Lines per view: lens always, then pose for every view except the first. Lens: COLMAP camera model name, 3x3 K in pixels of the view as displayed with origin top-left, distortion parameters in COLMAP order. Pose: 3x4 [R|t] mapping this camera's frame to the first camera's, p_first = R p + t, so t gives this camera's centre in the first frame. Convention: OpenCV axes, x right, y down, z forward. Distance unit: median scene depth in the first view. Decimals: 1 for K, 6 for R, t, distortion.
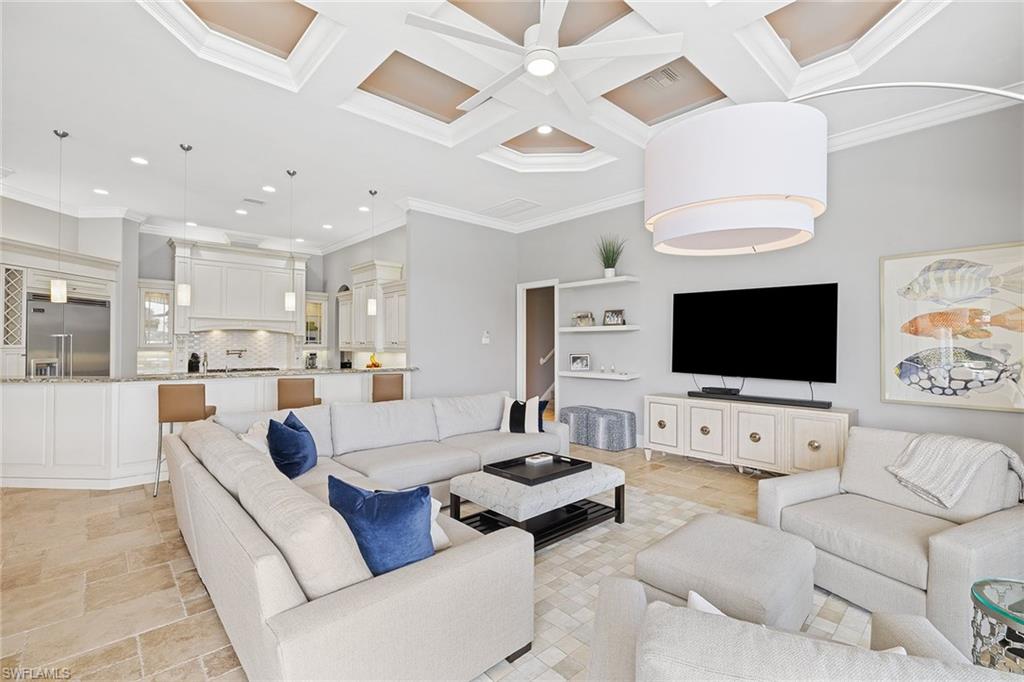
lens RADIAL K [[454.6, 0, 505.7], [0, 454.6, 339.6], [0, 0, 1]] dist [-0.007893, 0.002659]
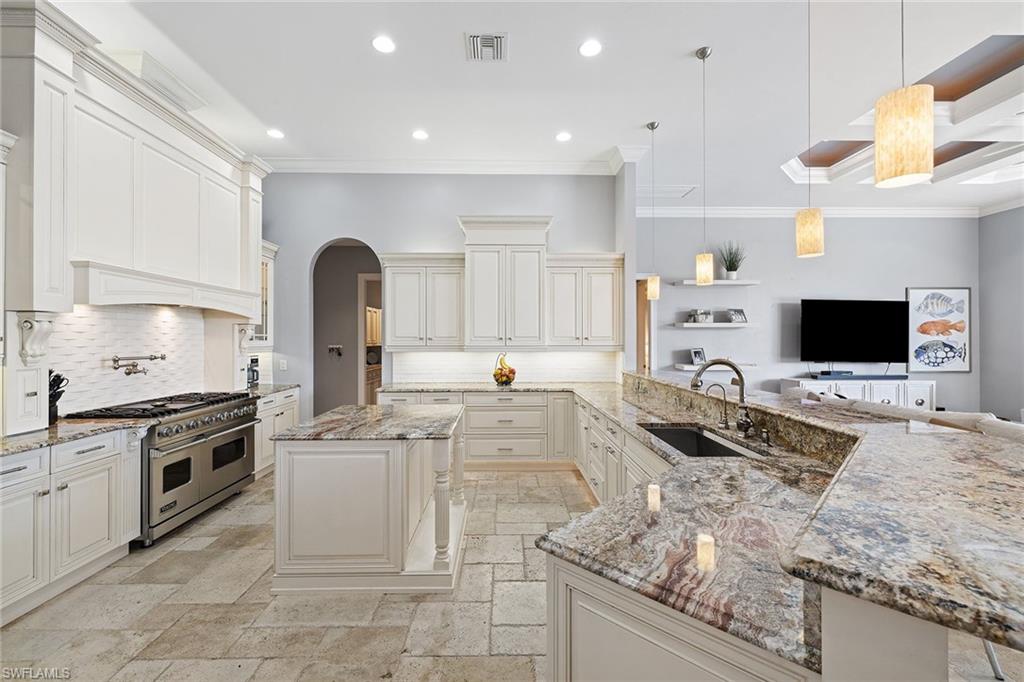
lens RADIAL K [[432.8, 0, 510.2], [0, 432.8, 335.7], [0, 0, 1]] dist [0.002938, 0.000231]
pose [[0.661404, 0.002929, 0.750024, -0.886469], [-0.005522, 0.999984, 0.000964, 0.003663], [-0.750009, -0.004779, 0.661410, 0.673178]]
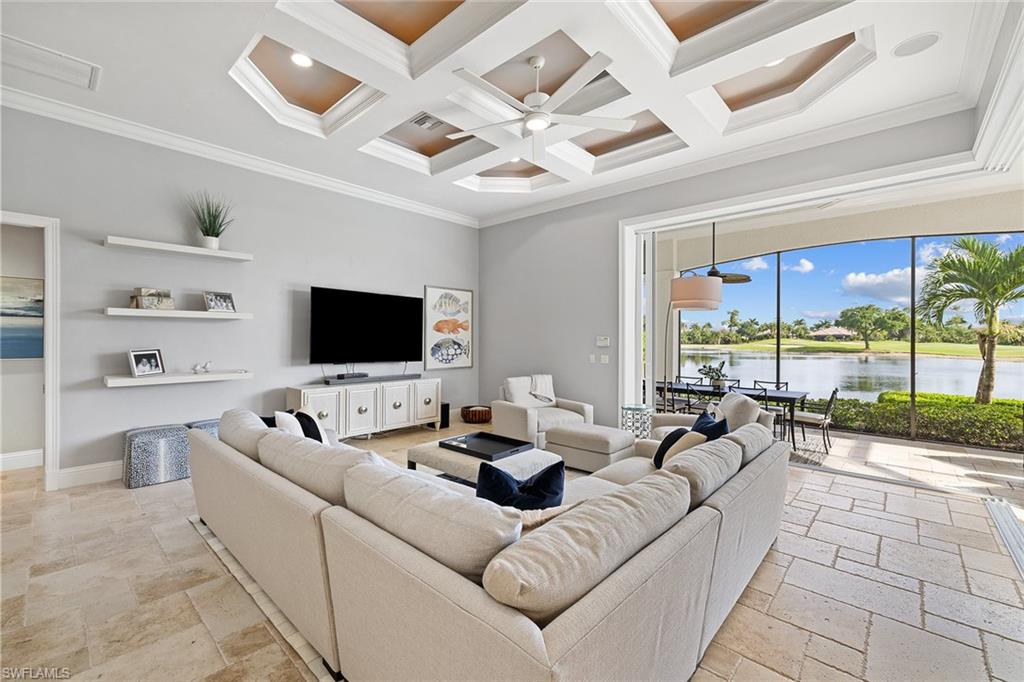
lens RADIAL K [[432.8, 0, 510.8], [0, 432.8, 336.4], [0, 0, 1]] dist [0.002938, 0.000231]
pose [[-0.084959, -0.000026, 0.996384, -0.520814], [-0.016757, 0.999859, -0.001403, 0.004113], [-0.996244, -0.016816, -0.084947, 0.530046]]
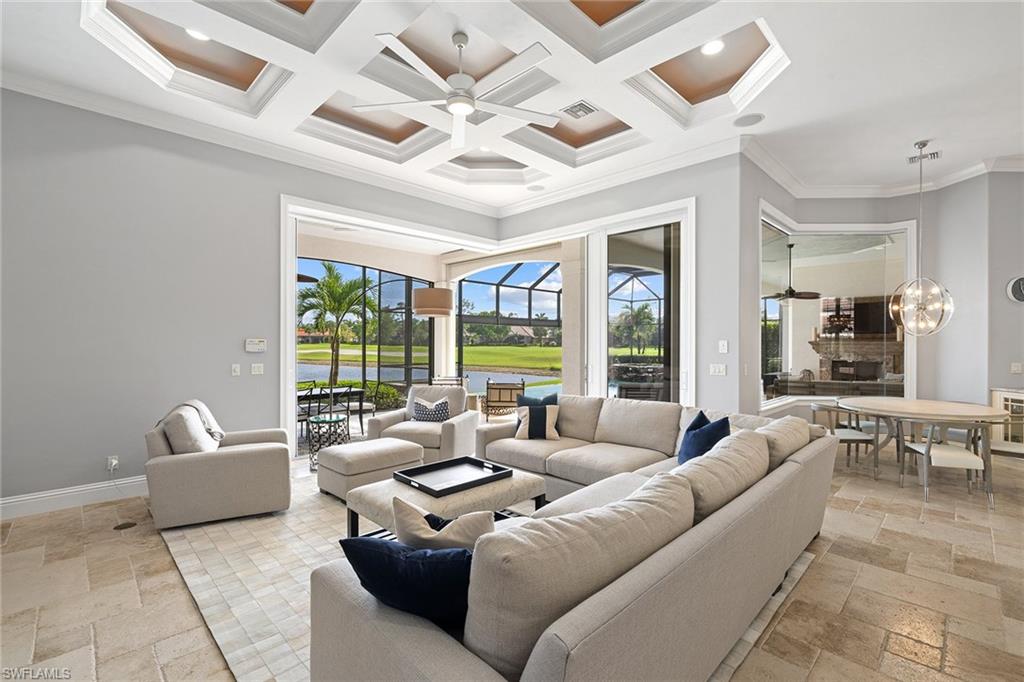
lens RADIAL K [[454.6, 0, 504.4], [0, 454.6, 337.1], [0, 0, 1]] dist [-0.007893, 0.002659]
pose [[-0.999142, -0.005355, -0.041068, 0.003027], [-0.004539, 0.999791, -0.019940, 0.010540], [0.041166, -0.019736, -0.998957, 0.989216]]
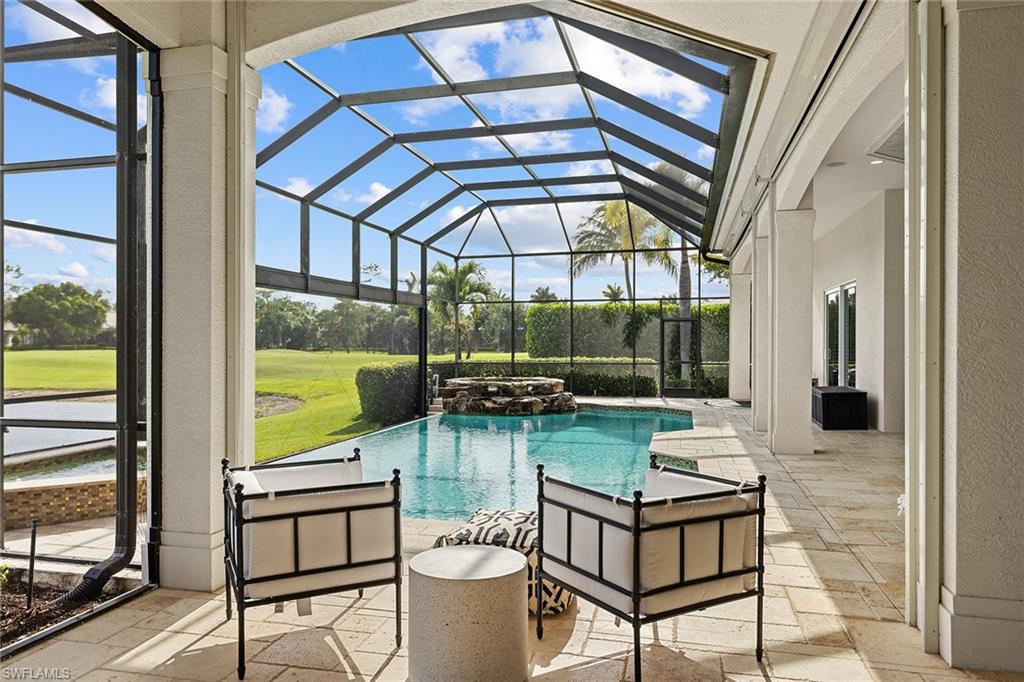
lens RADIAL K [[700.4, 0, 508.6], [0, 700.4, 343.0], [0, 0, 1]] dist [0.011859, 0.000312]
pose [[-0.830586, -0.003191, -0.556881, 0.276376], [0.002383, 0.999954, -0.009283, 0.028997], [0.556885, -0.009037, -0.830540, -0.041084]]
